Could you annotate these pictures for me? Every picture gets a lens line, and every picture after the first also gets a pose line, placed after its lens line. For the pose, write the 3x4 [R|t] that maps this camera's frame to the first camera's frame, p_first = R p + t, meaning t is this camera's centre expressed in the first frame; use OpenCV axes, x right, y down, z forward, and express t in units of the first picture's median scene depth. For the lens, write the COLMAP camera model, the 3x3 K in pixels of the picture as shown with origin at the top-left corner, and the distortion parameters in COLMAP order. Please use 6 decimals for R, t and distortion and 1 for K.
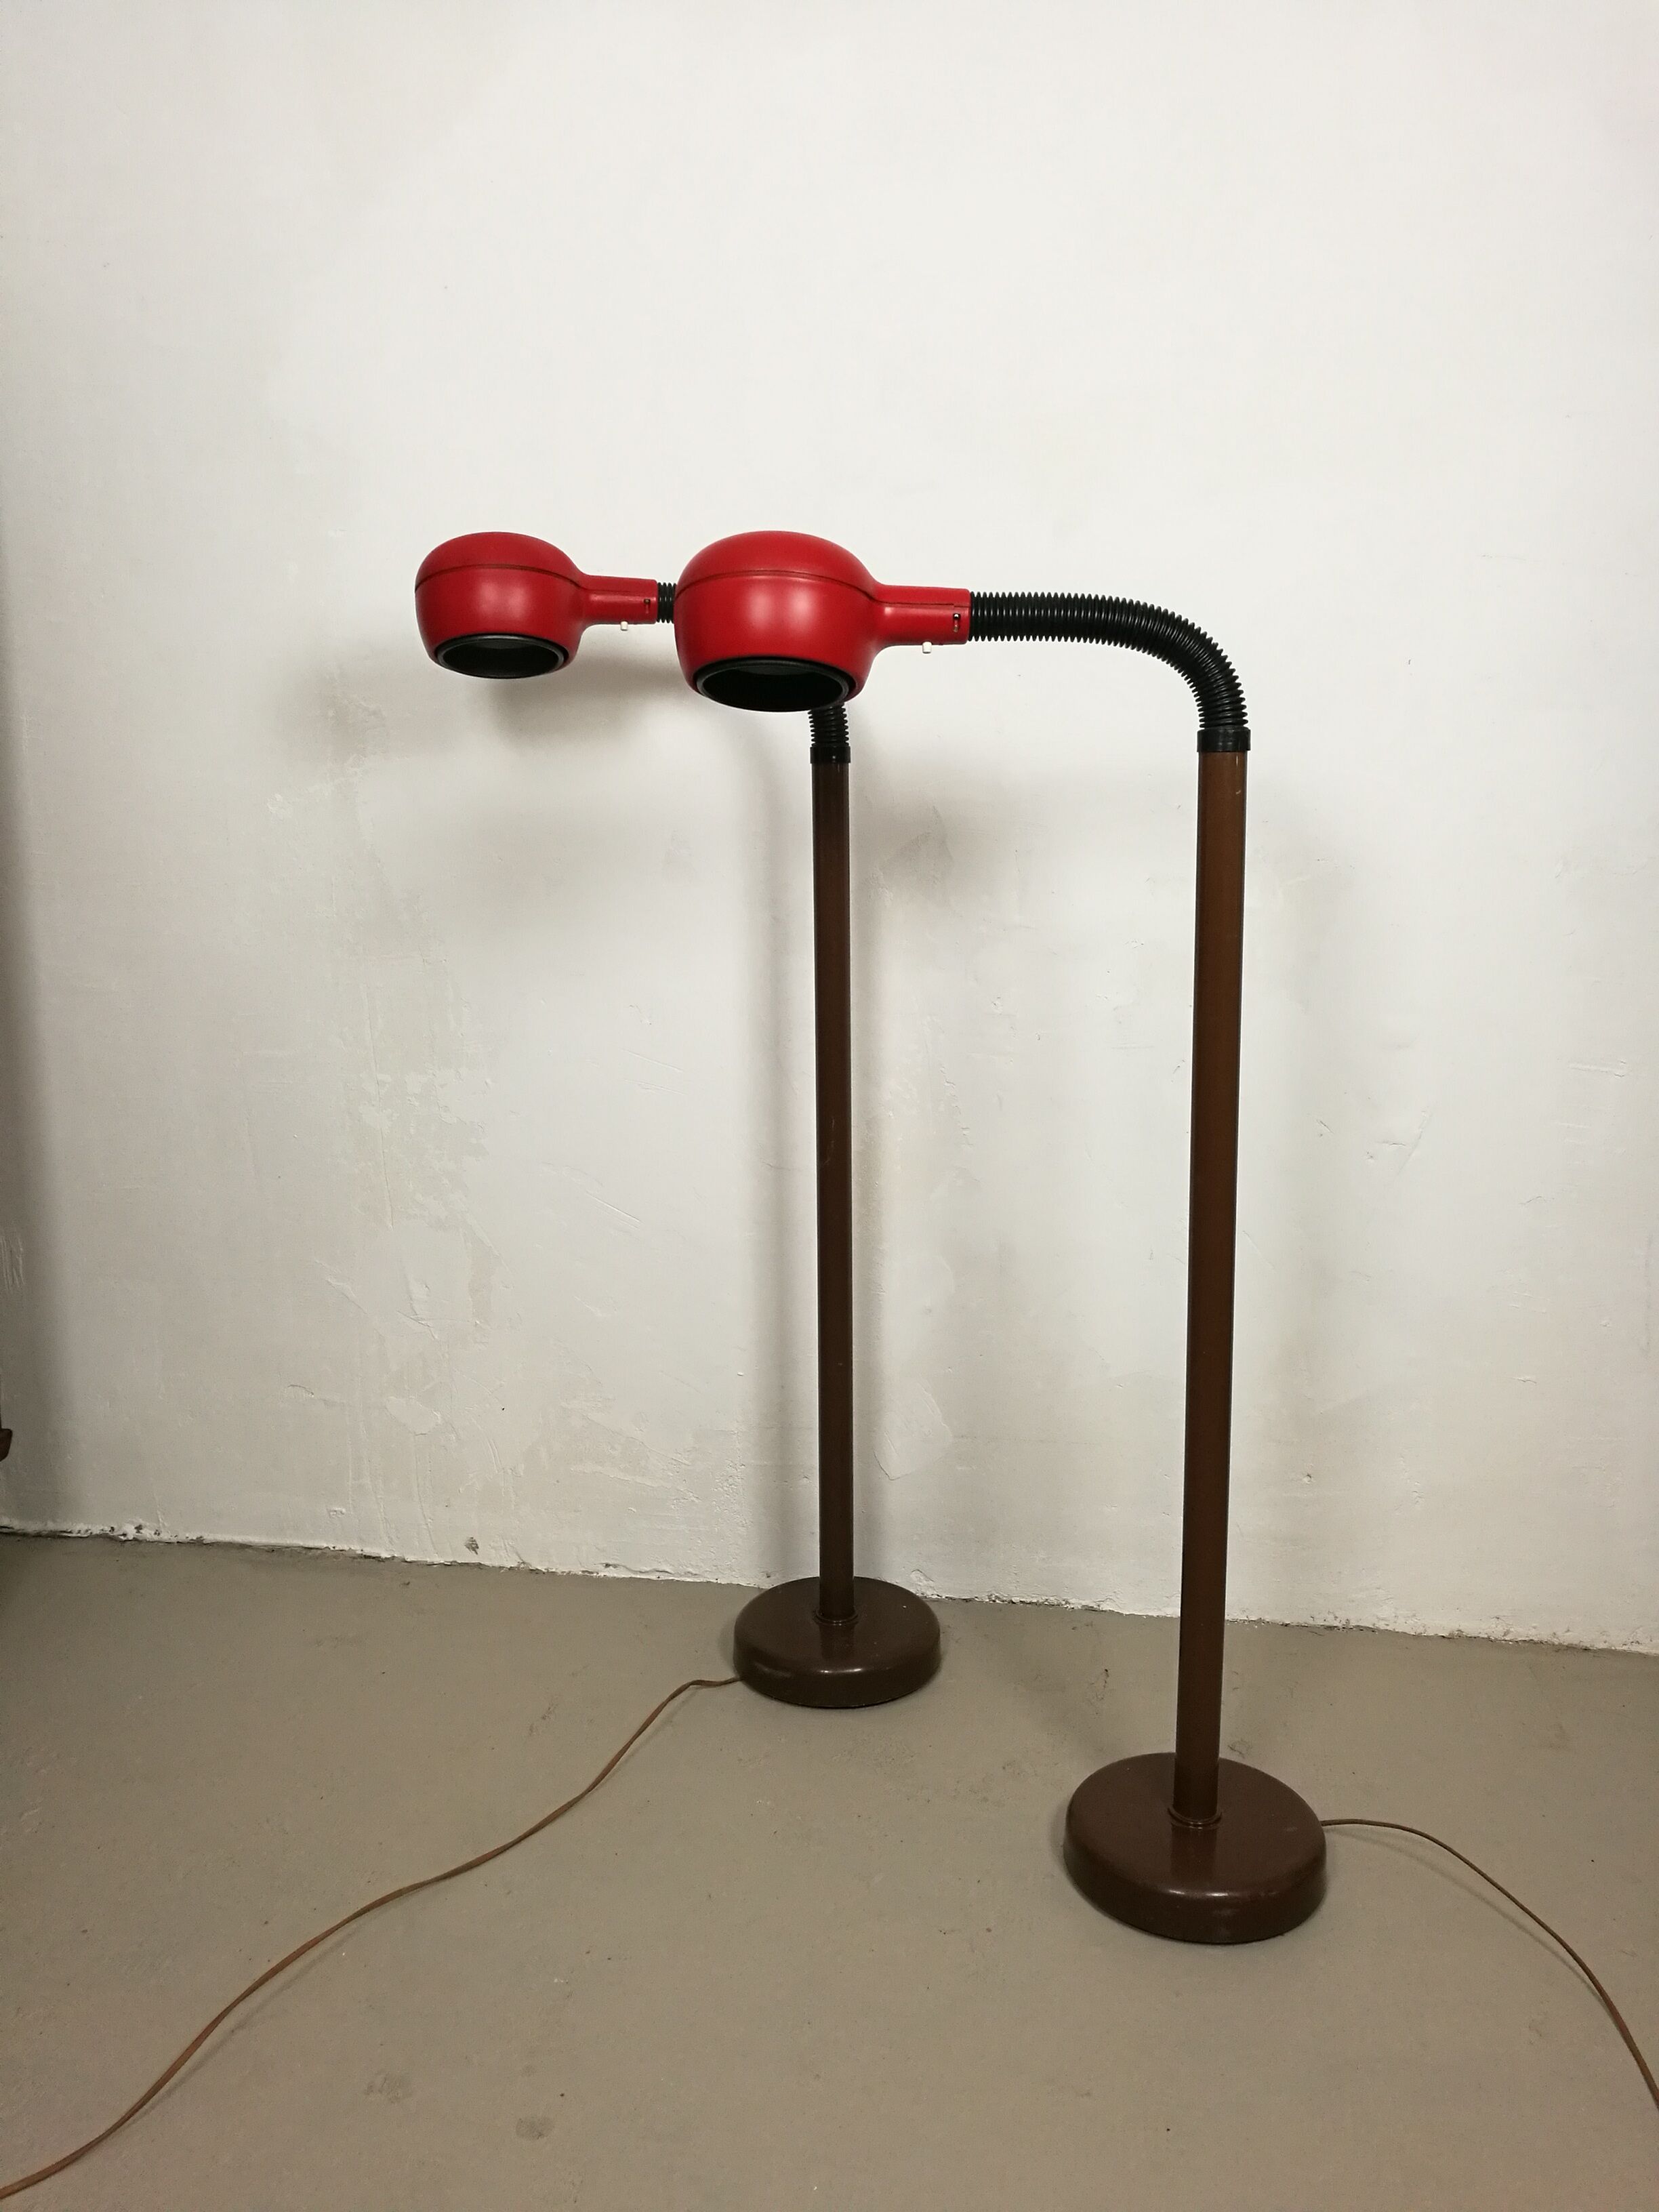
lens RADIAL K [[1727.3, 0, 822.8], [0, 1727.3, 1096.9], [0, 0, 1]] dist [-0.034507, 0.024299]
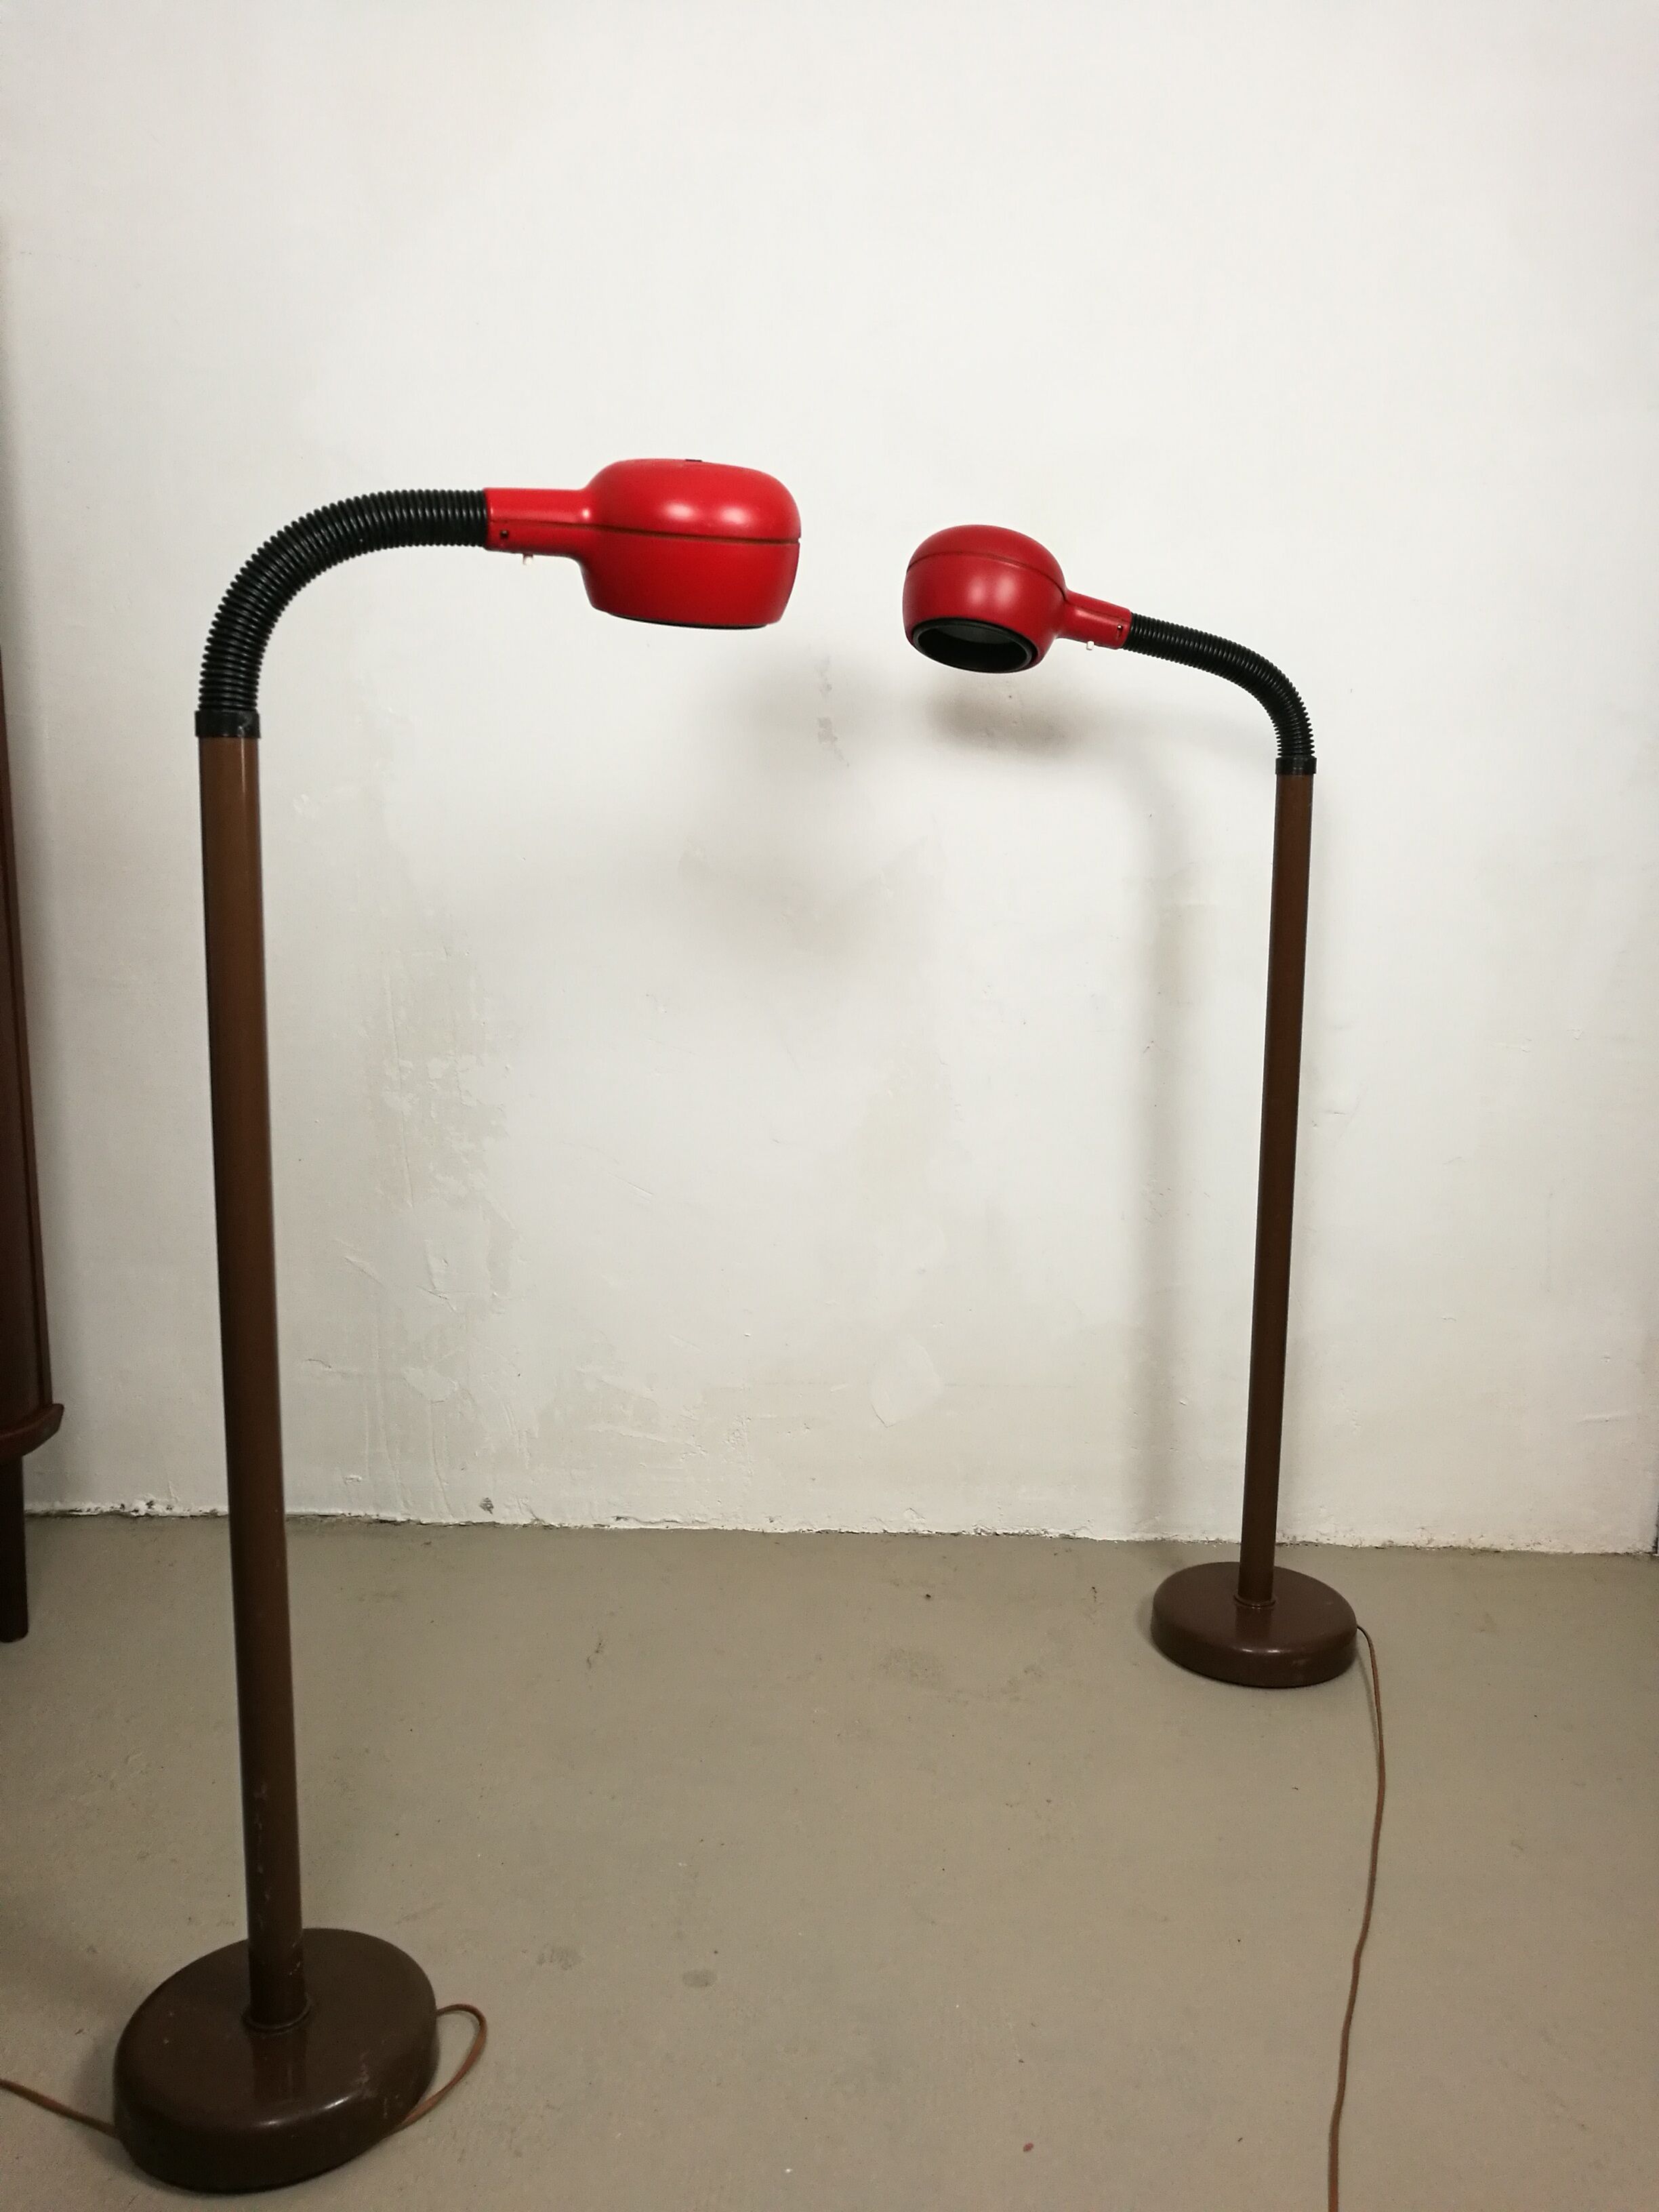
lens RADIAL K [[1727.3, 0, 833.8], [0, 1727.3, 1085.9], [0, 0, 1]] dist [-0.034507, 0.024299]
pose [[0.991890, -0.008791, 0.126791, -0.128027], [0.009733, 0.999929, -0.006810, 0.012010], [-0.126722, 0.007988, 0.991906, -0.082251]]
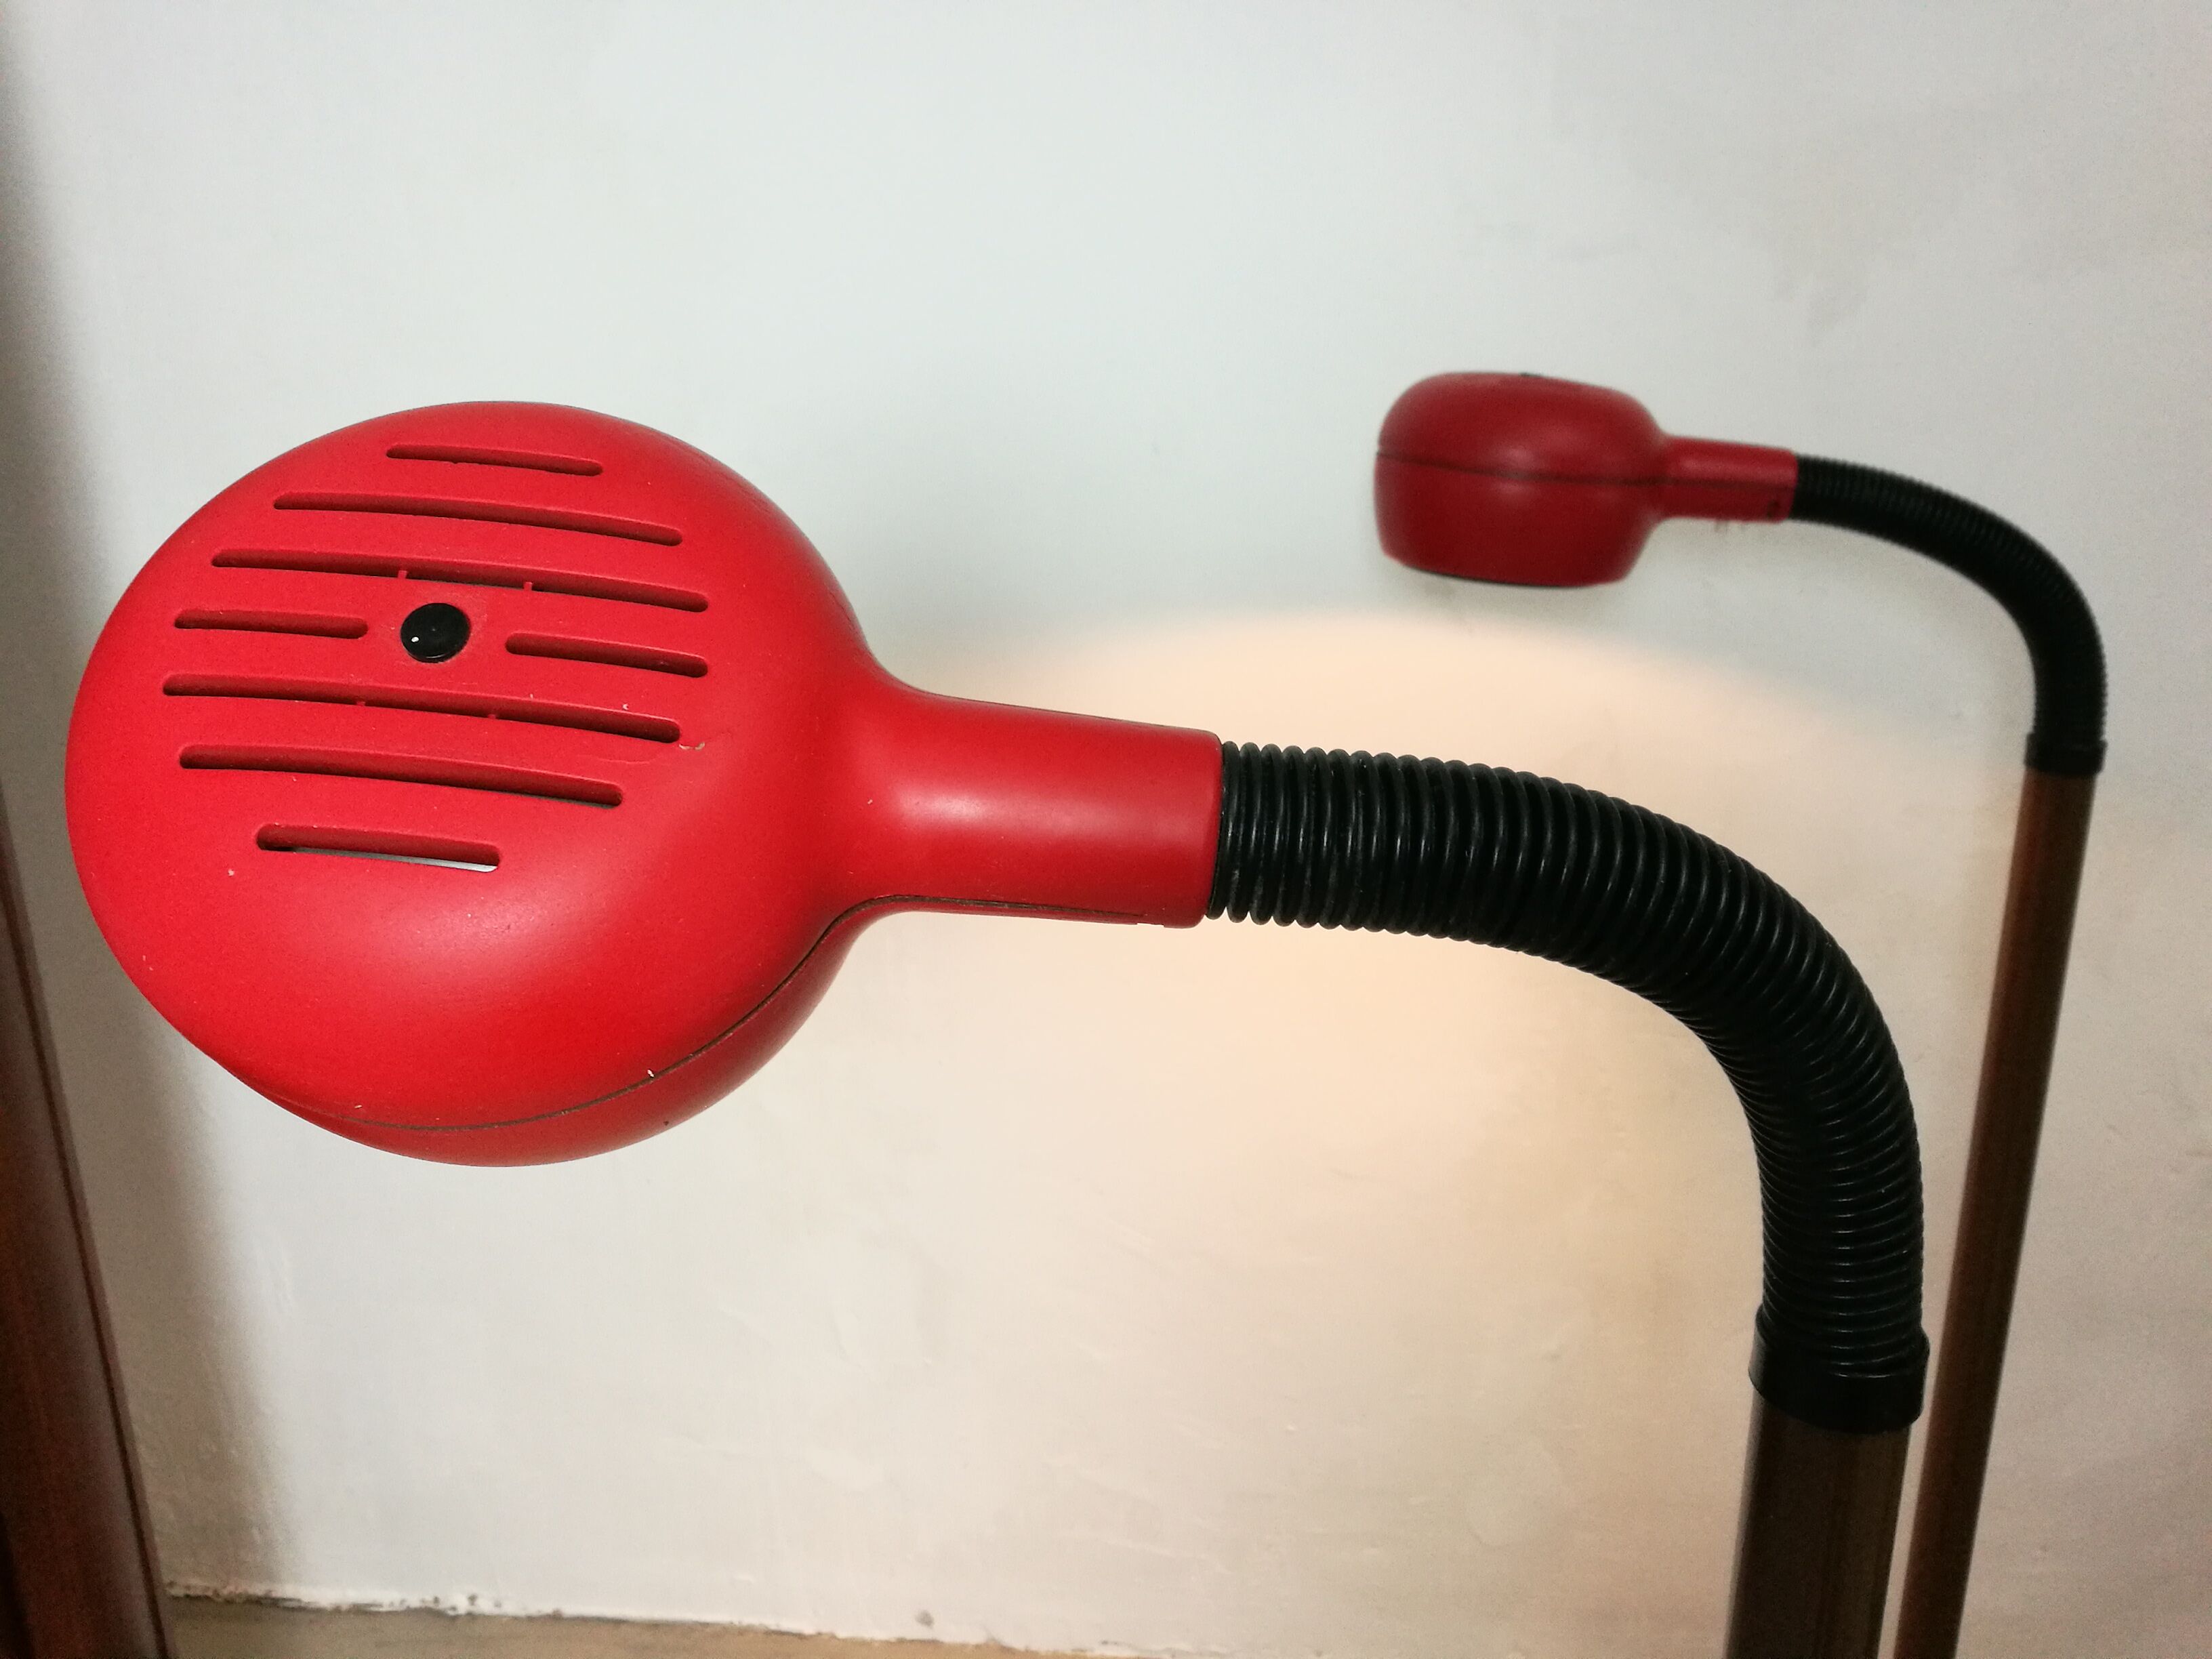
lens RADIAL K [[1727.3, 0, 1118.1], [0, 1727.3, 823.0], [0, 0, 1]] dist [-0.034507, 0.024299]
pose [[0.997088, -0.029198, 0.070450, -0.166127], [0.019568, 0.990829, 0.133701, -0.200131], [-0.073708, -0.131933, 0.988515, 0.289245]]
